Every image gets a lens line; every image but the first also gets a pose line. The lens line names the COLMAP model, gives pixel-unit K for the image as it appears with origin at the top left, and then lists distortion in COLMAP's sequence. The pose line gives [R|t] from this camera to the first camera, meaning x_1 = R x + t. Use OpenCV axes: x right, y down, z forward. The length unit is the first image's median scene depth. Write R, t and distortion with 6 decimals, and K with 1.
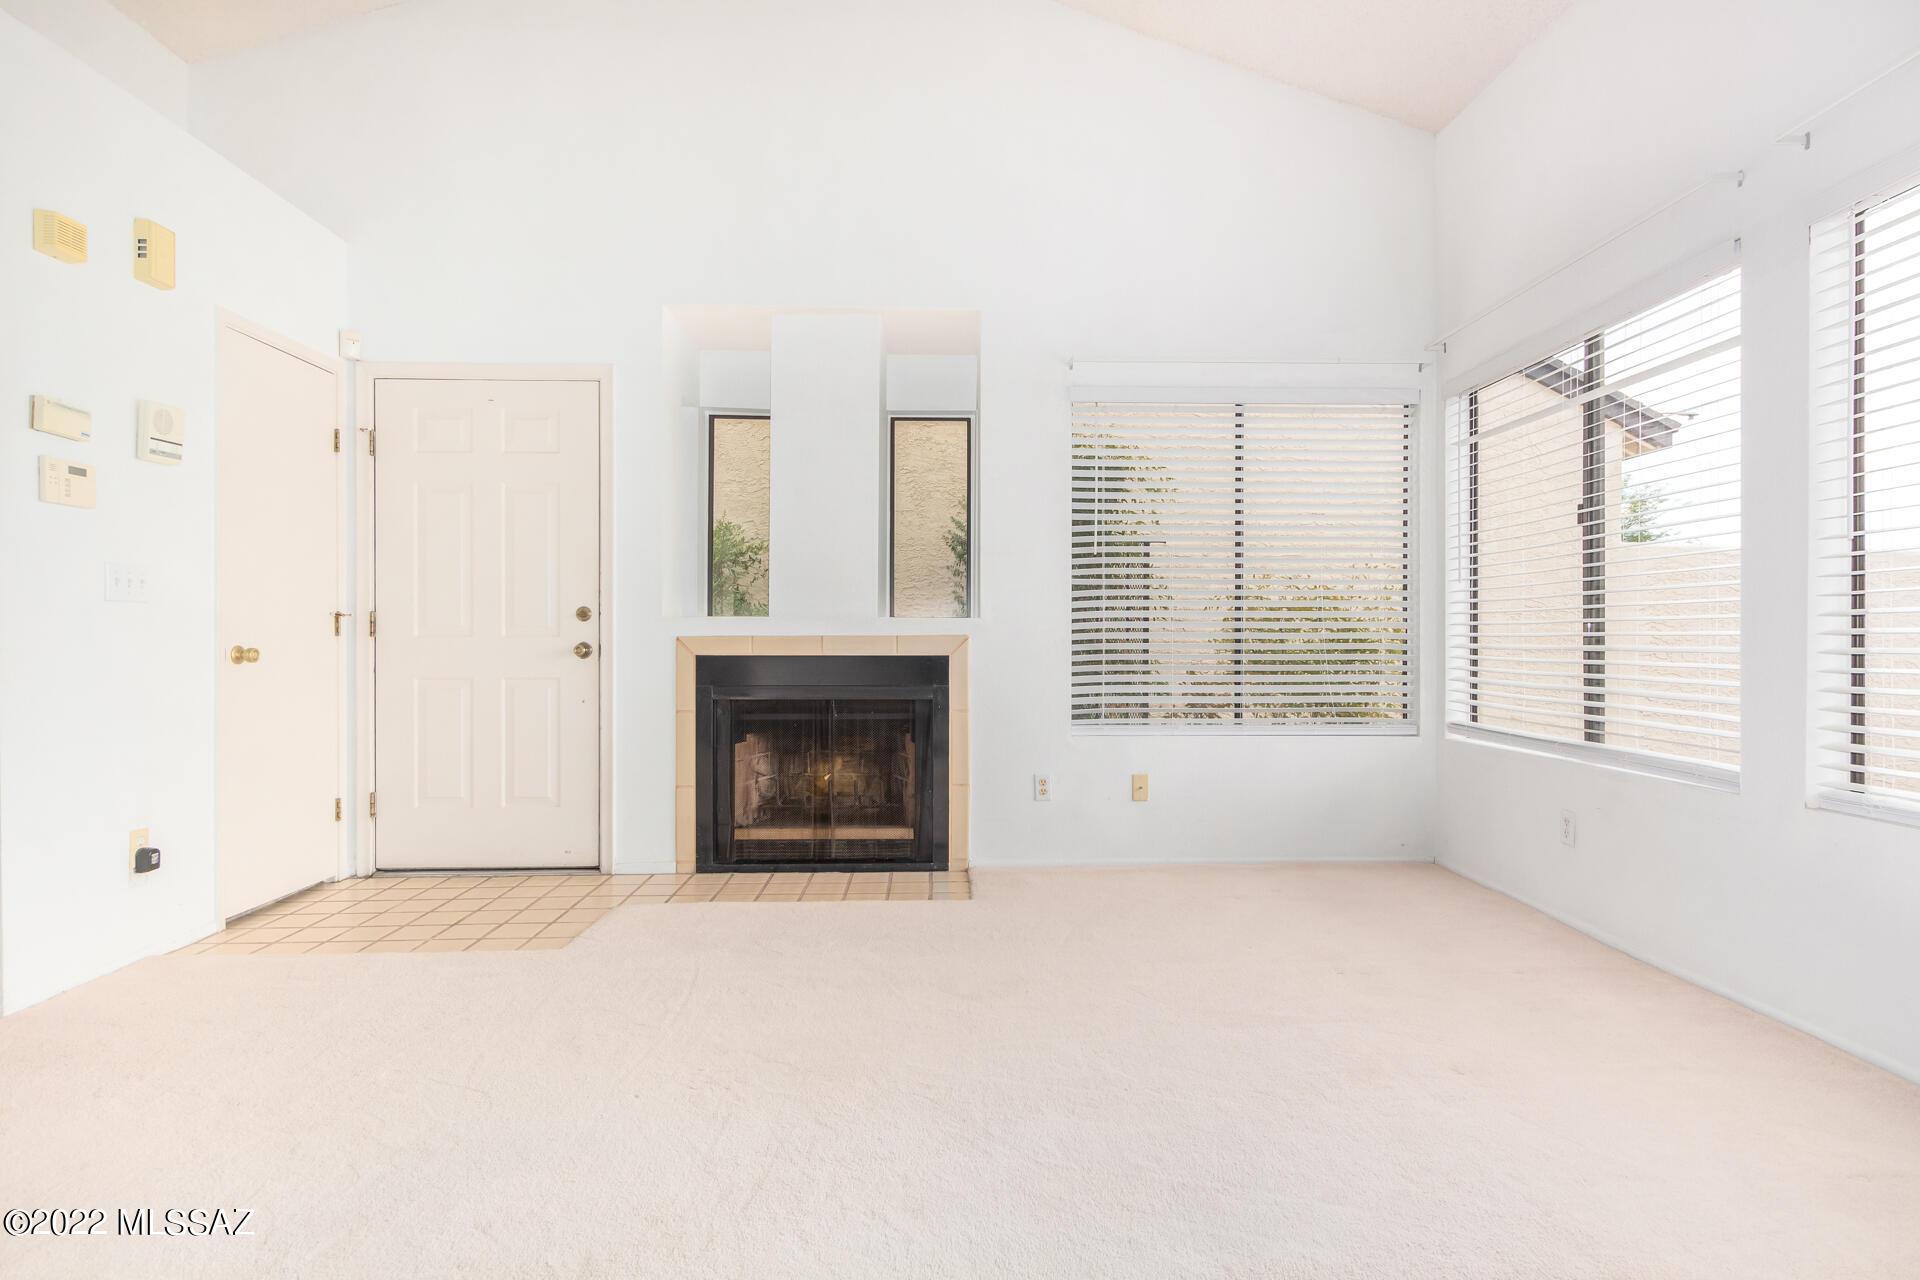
lens RADIAL K [[979.7, 0, 971.8], [0, 979.7, 642.8], [0, 0, 1]] dist [-0.004580, 0.000403]
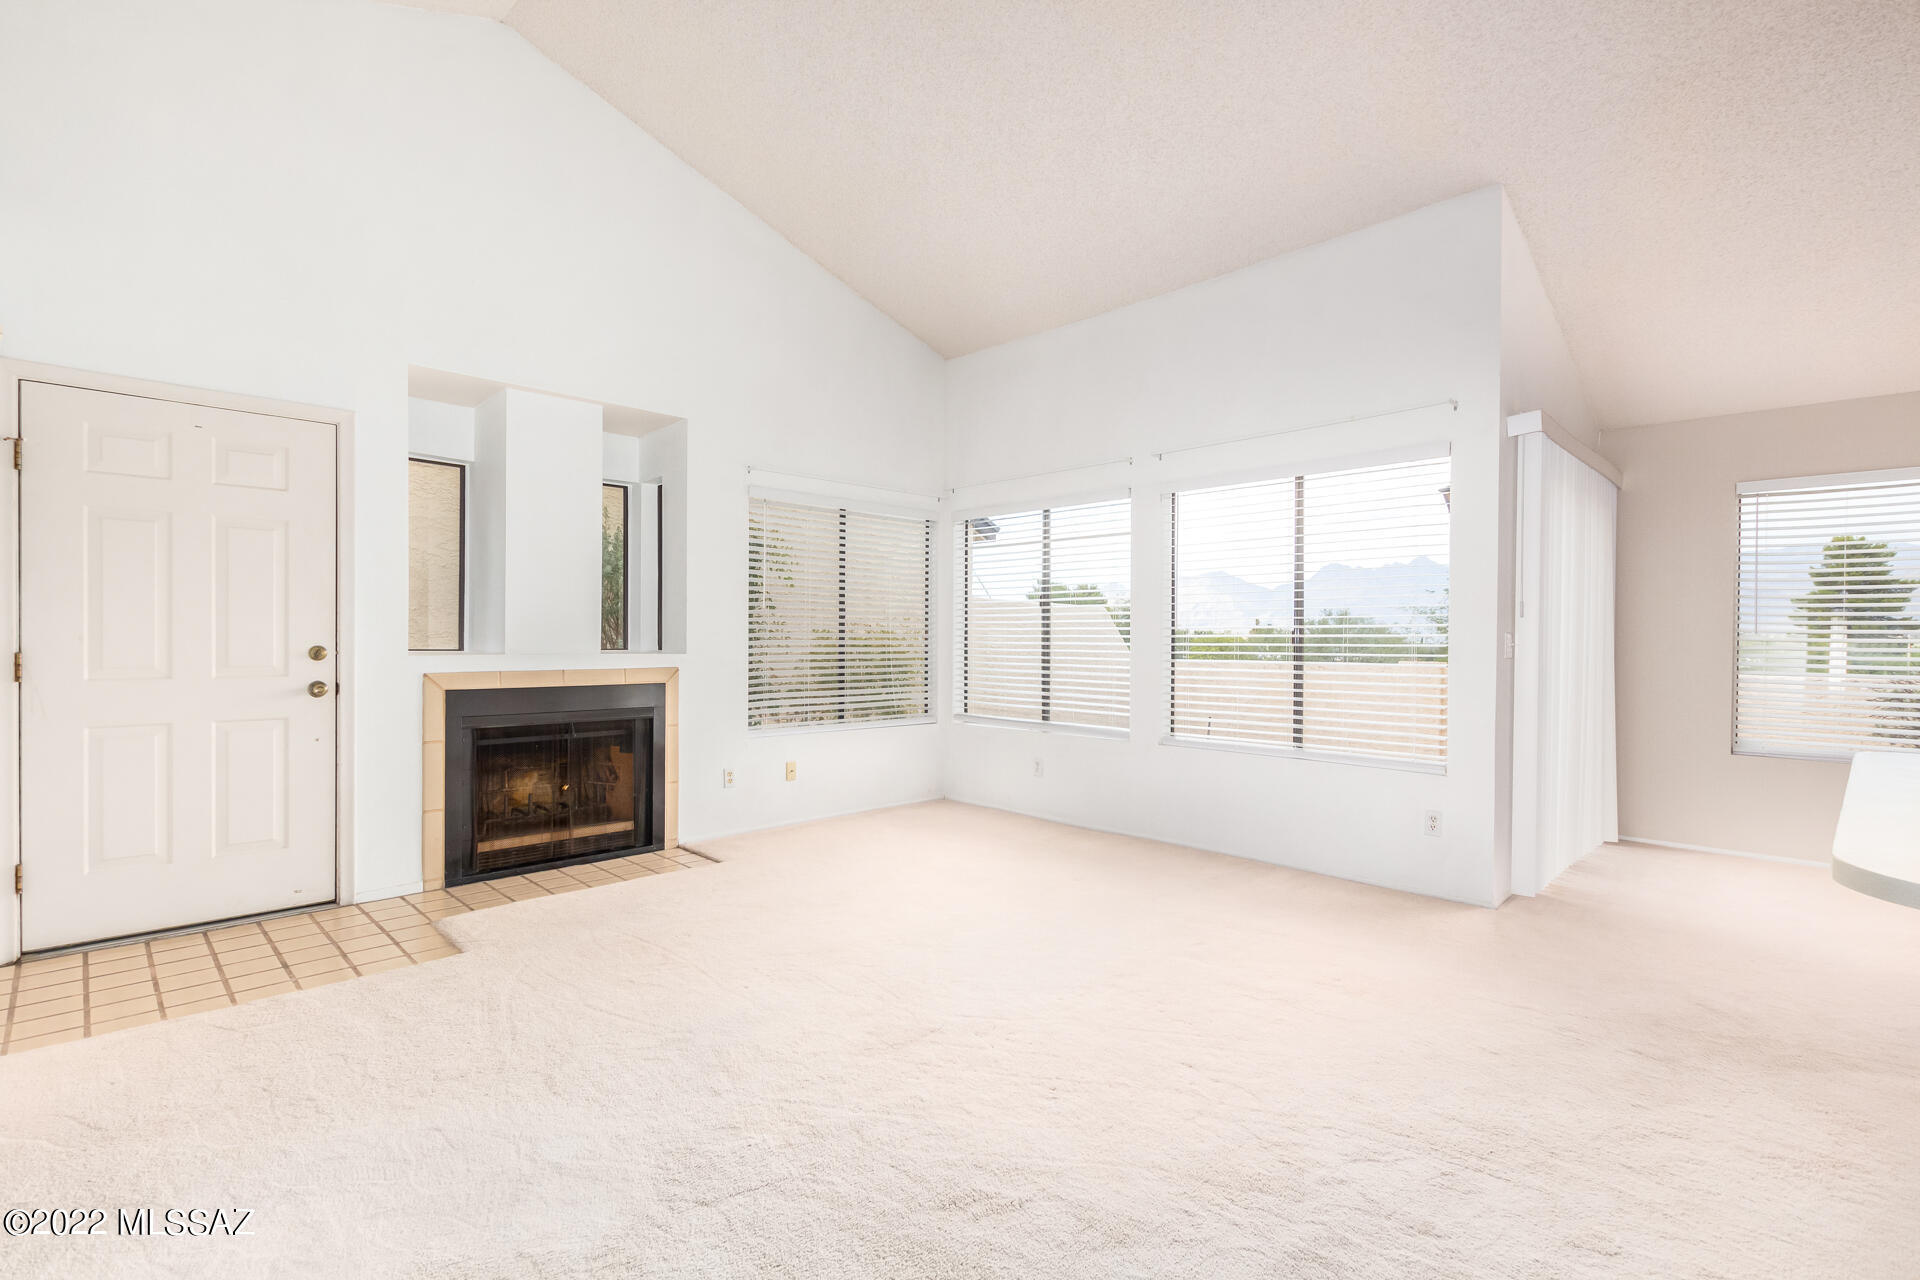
lens RADIAL K [[891.3, 0, 980.6], [0, 891.3, 648.8], [0, 0, 1]] dist [0.007850, -0.002760]
pose [[0.728070, -0.003486, 0.685493, -0.528027], [-0.002285, 0.999969, 0.007513, -0.042496], [-0.685498, -0.007036, 0.728040, -0.143350]]
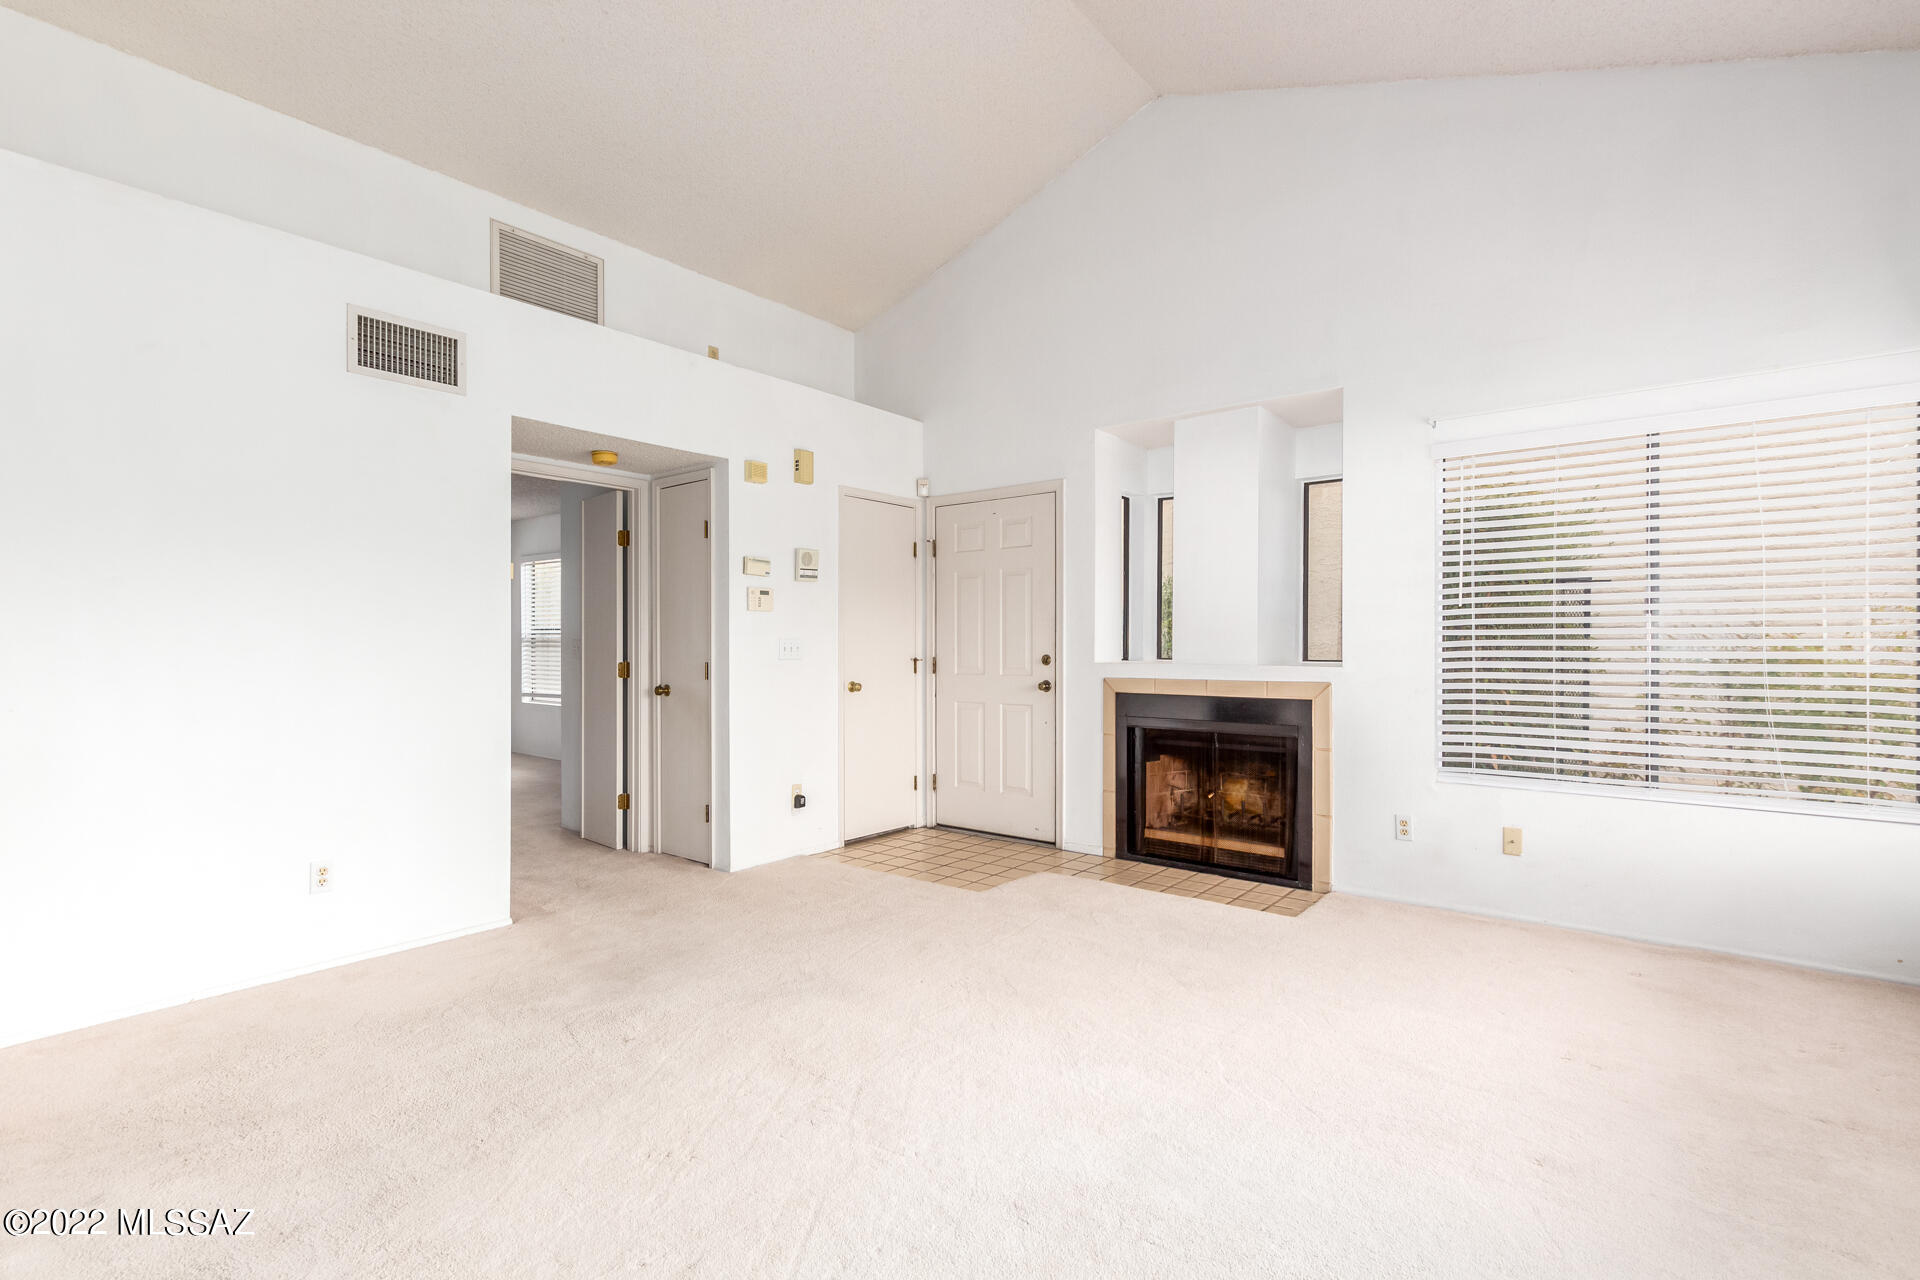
lens RADIAL K [[891.3, 0, 967.2], [0, 891.3, 641.2], [0, 0, 1]] dist [0.007850, -0.002760]
pose [[0.760209, -0.003358, -0.649670, 0.343500], [-0.002052, 0.999969, -0.007569, -0.046316], [0.649675, 0.007087, 0.760179, -0.041621]]
